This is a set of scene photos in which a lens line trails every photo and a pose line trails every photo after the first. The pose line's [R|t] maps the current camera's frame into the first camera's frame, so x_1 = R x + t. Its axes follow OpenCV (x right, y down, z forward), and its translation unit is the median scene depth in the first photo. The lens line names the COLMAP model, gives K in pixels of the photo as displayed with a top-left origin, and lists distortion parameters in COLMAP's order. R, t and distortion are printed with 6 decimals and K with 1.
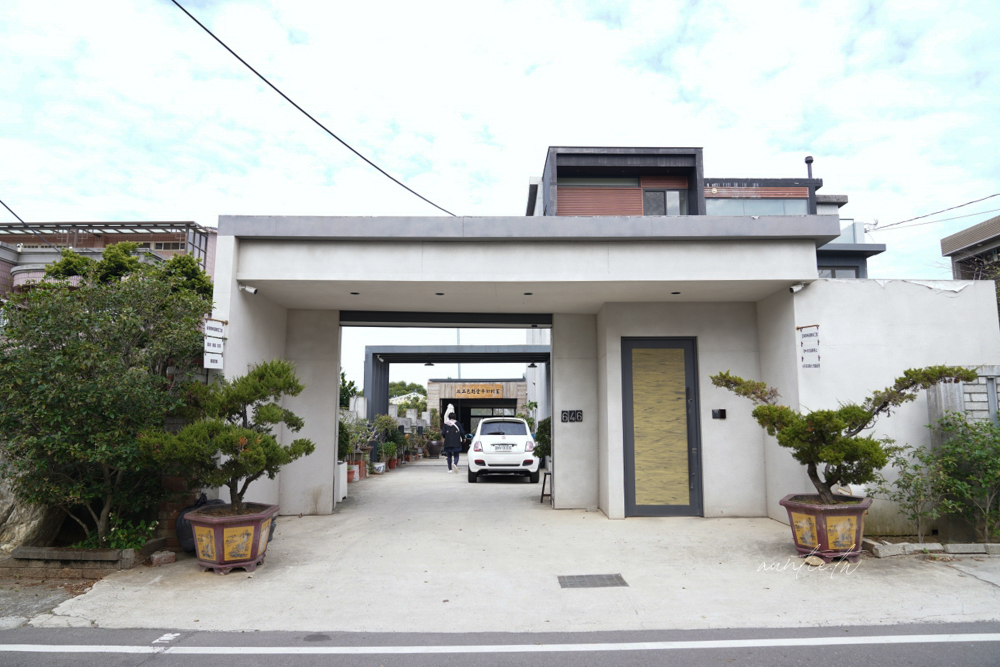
lens RADIAL K [[684.0, 0, 500.0], [0, 684.0, 333.5], [0, 0, 1]] dist [-0.029254, 0.000505]
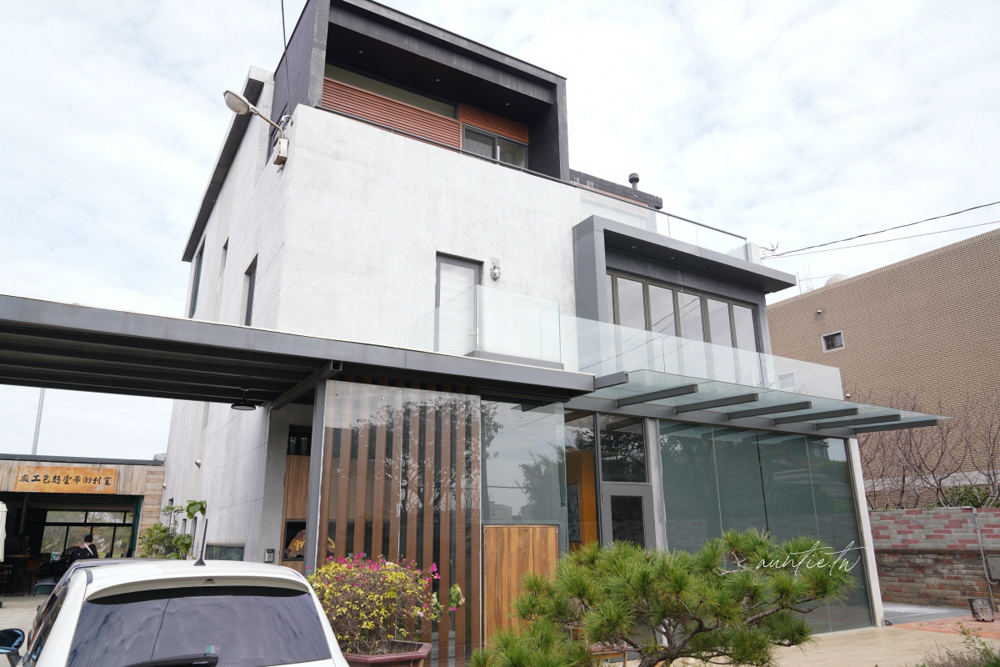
lens RADIAL K [[684.0, 0, 500.0], [0, 684.0, 333.5], [0, 0, 1]] dist [-0.029254, 0.000505]
pose [[0.862177, 0.137651, 0.487547, -0.012917], [-0.063240, 0.984094, -0.166010, 0.038320], [-0.502644, 0.112297, 0.857169, 0.360866]]
